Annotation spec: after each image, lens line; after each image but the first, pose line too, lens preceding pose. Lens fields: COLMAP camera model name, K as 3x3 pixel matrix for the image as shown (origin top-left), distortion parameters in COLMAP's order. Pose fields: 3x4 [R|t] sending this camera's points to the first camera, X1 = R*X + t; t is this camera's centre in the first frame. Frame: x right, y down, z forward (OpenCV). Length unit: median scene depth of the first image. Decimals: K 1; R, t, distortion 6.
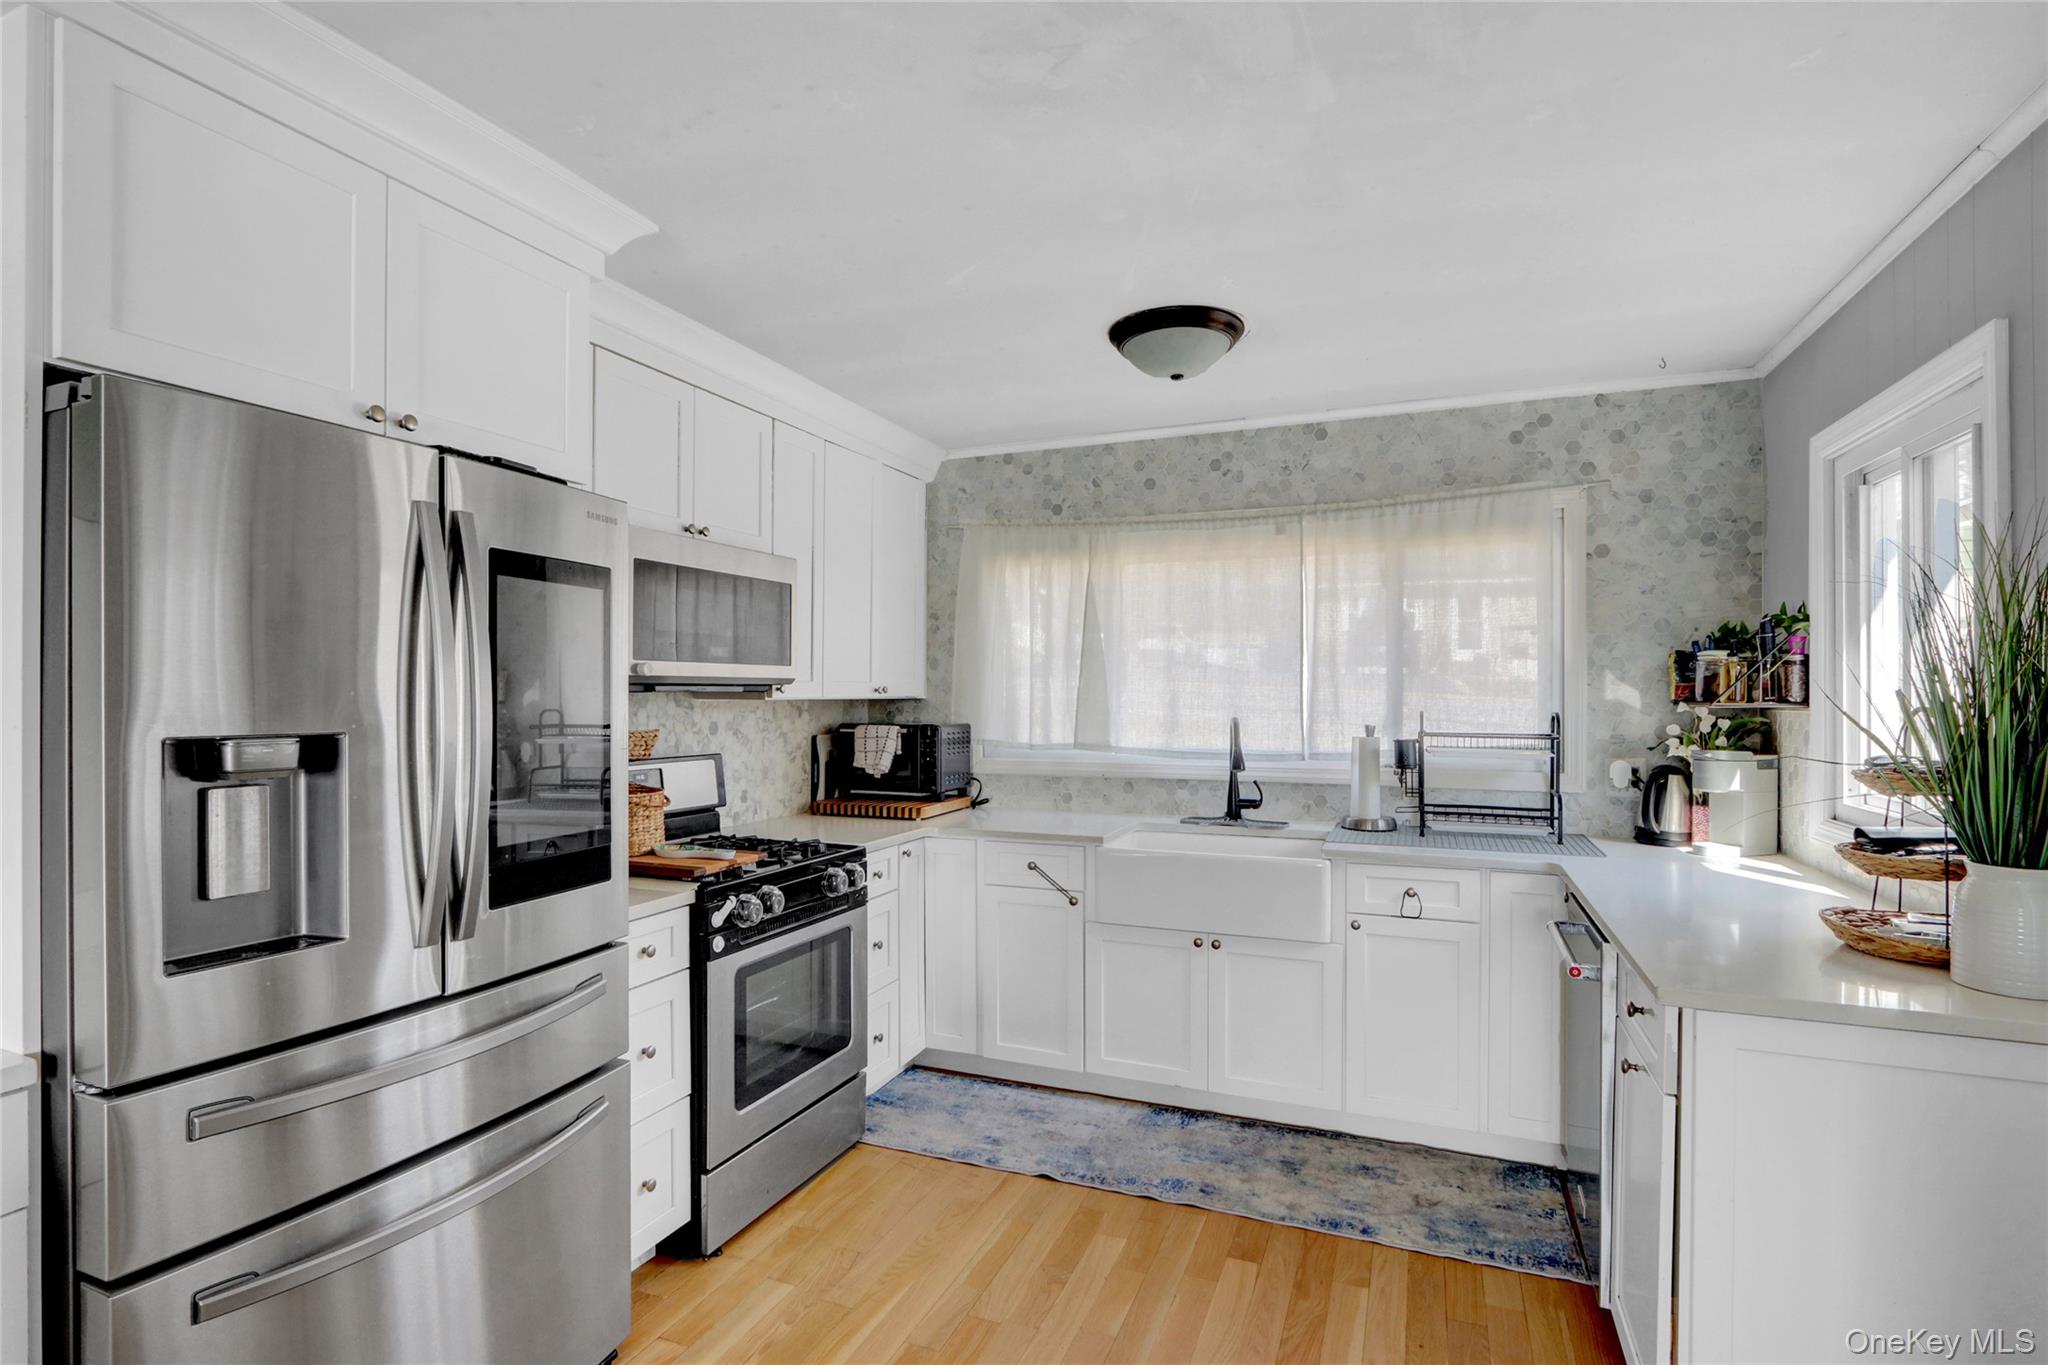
lens RADIAL K [[996.7, 0, 1024.9], [0, 996.7, 695.5], [0, 0, 1]] dist [-0.031487, 0.017460]
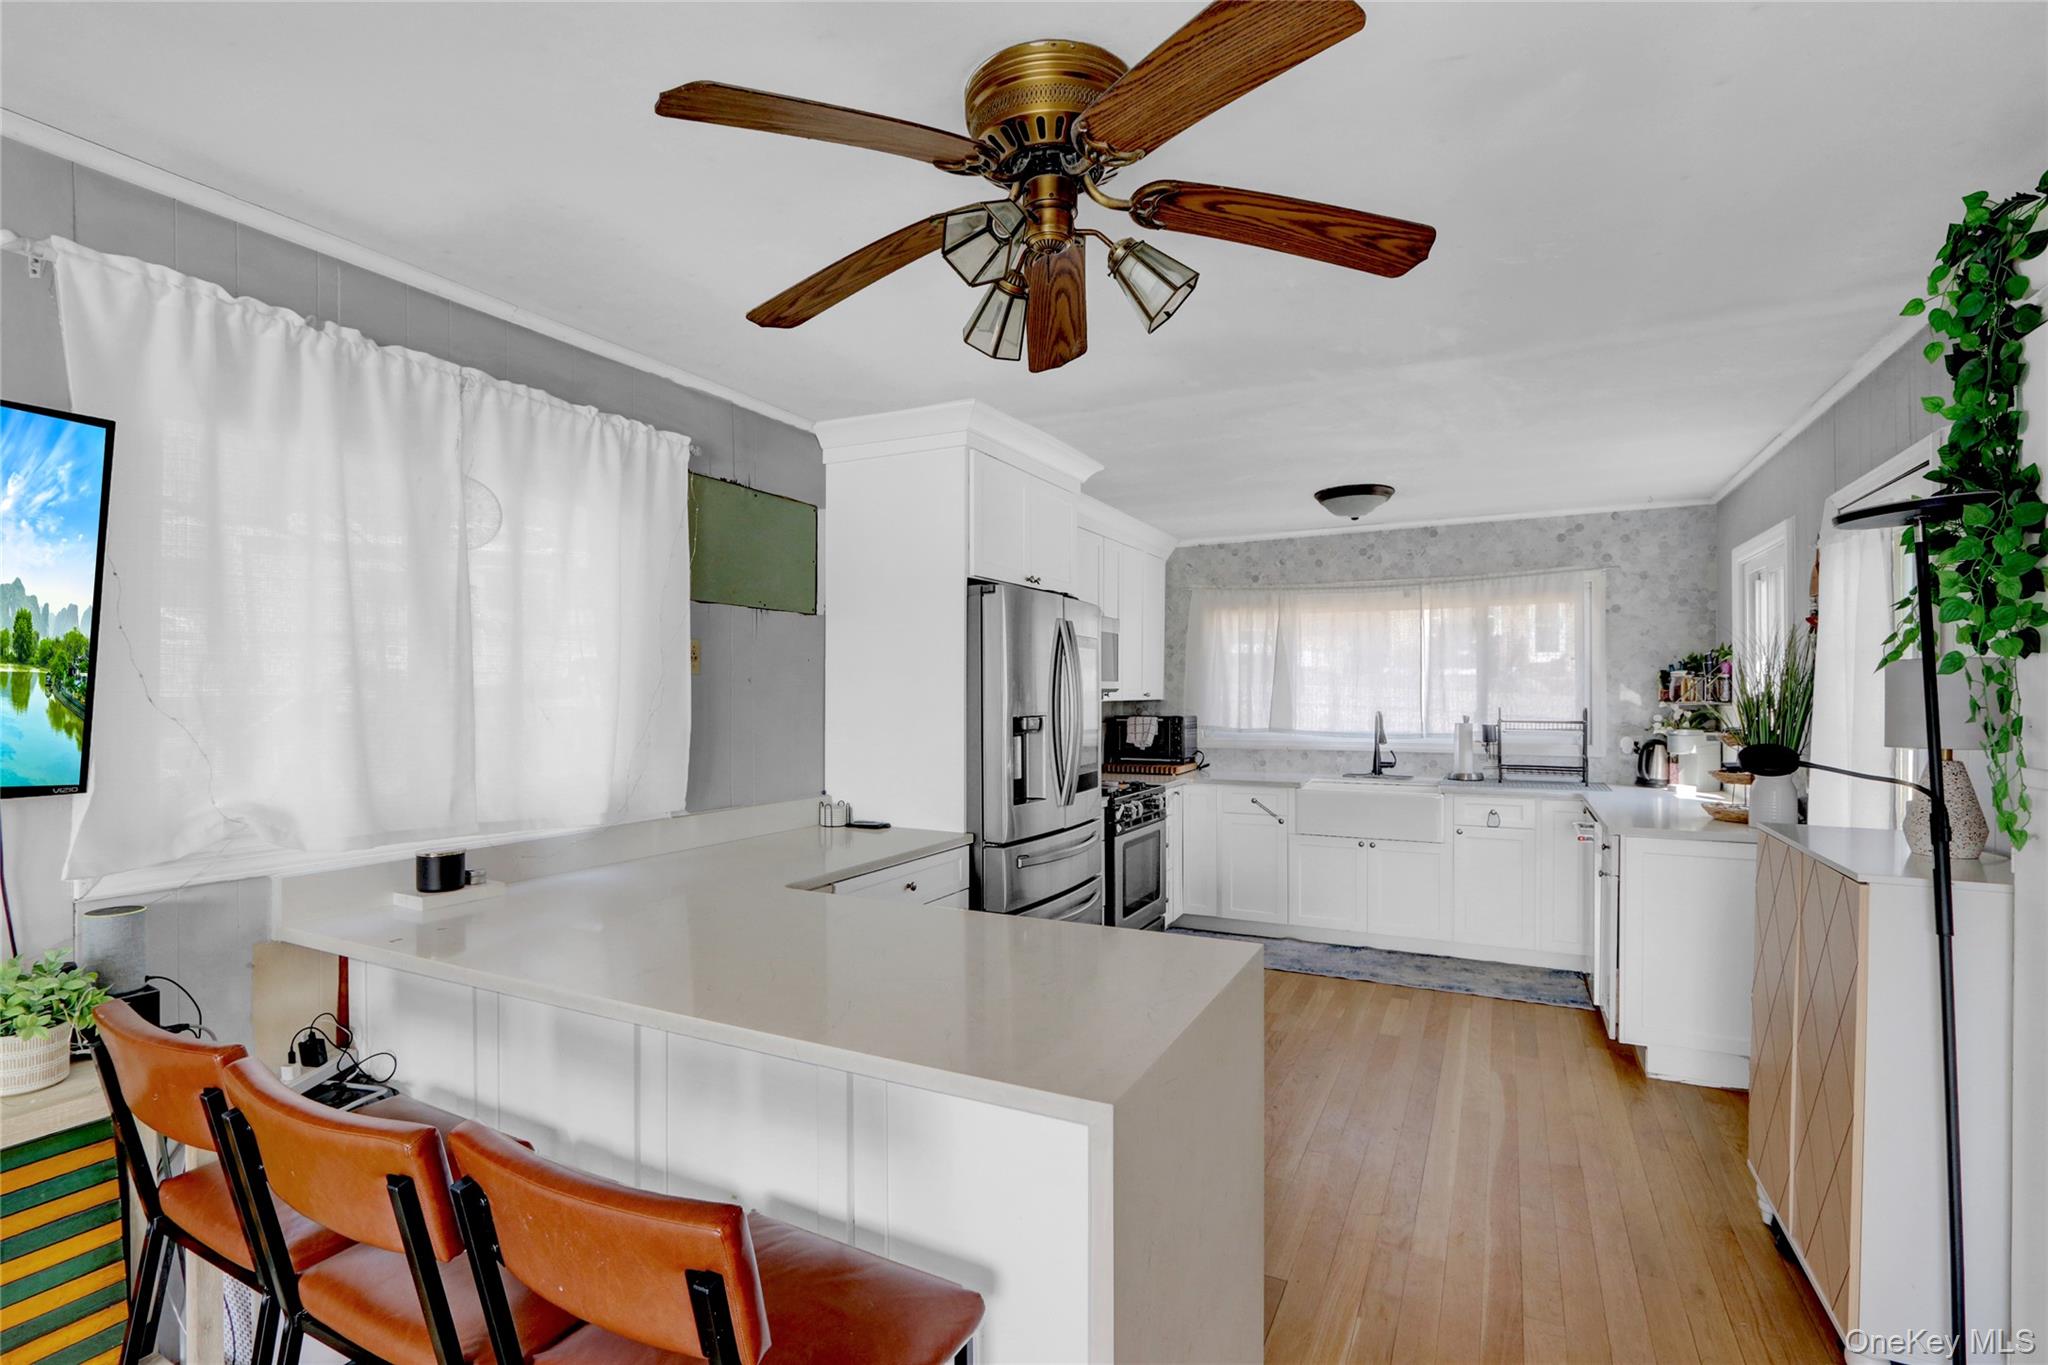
lens RADIAL K [[969.3, 0, 990.3], [0, 969.3, 697.6], [0, 0, 1]] dist [-0.021540, 0.007856]
pose [[0.994207, -0.002580, -0.107452, -0.268753], [0.002883, 0.999992, 0.002660, -0.006798], [0.107445, -0.002955, 0.994207, -0.682505]]
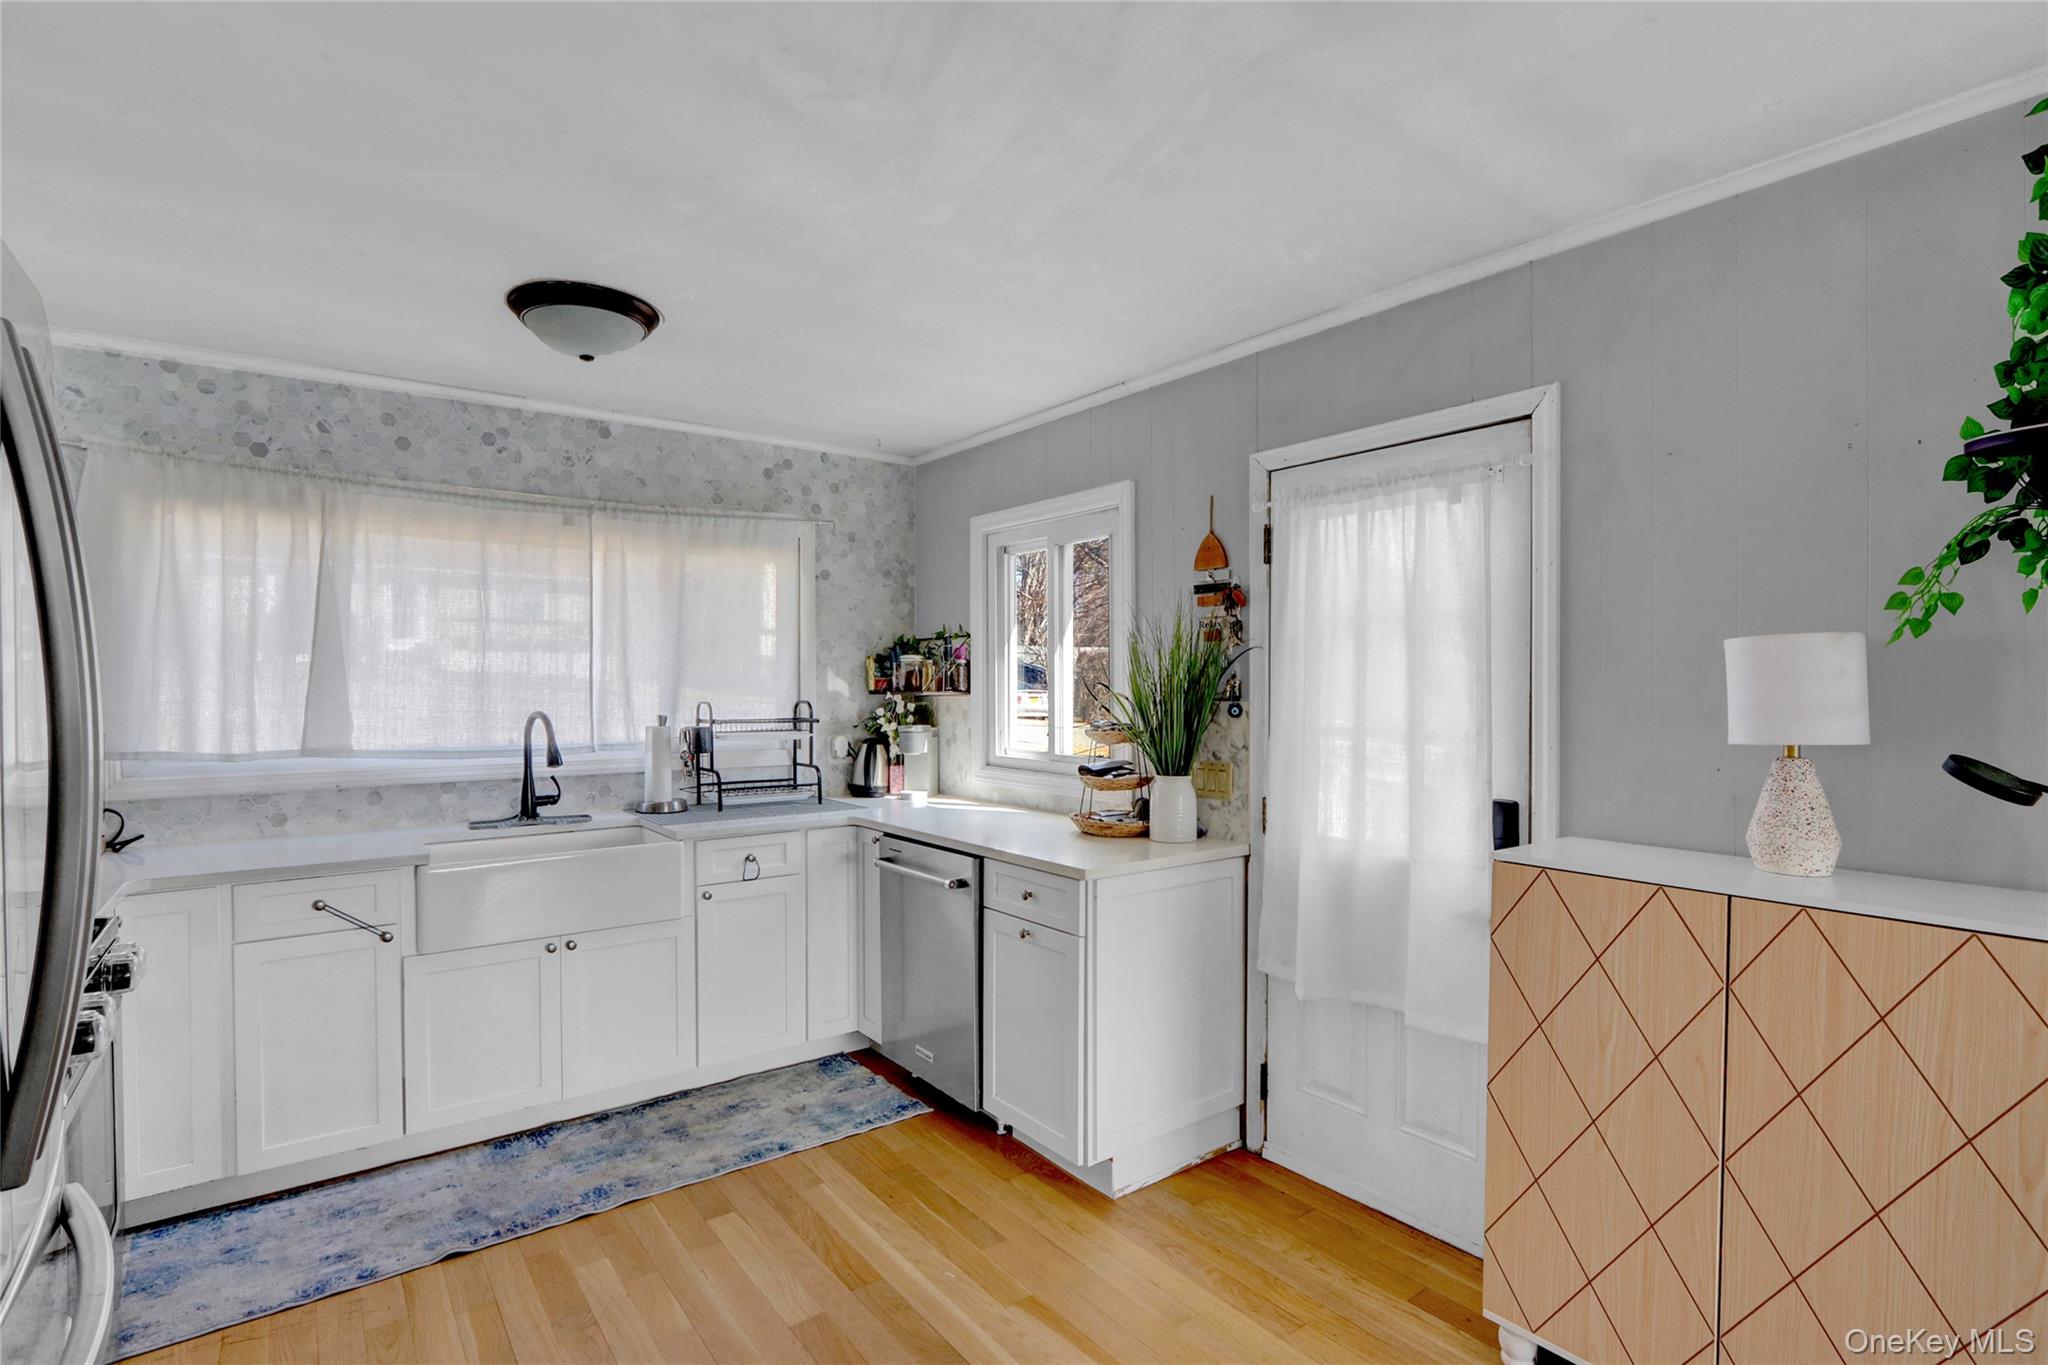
lens RADIAL K [[969.3, 0, 990.3], [0, 969.3, 697.6], [0, 0, 1]] dist [-0.021540, 0.007856]
pose [[0.518368, -0.013955, 0.855044, -0.384976], [0.003795, 0.999895, 0.014019, -0.003031], [-0.855149, -0.004022, 0.518366, 0.157692]]
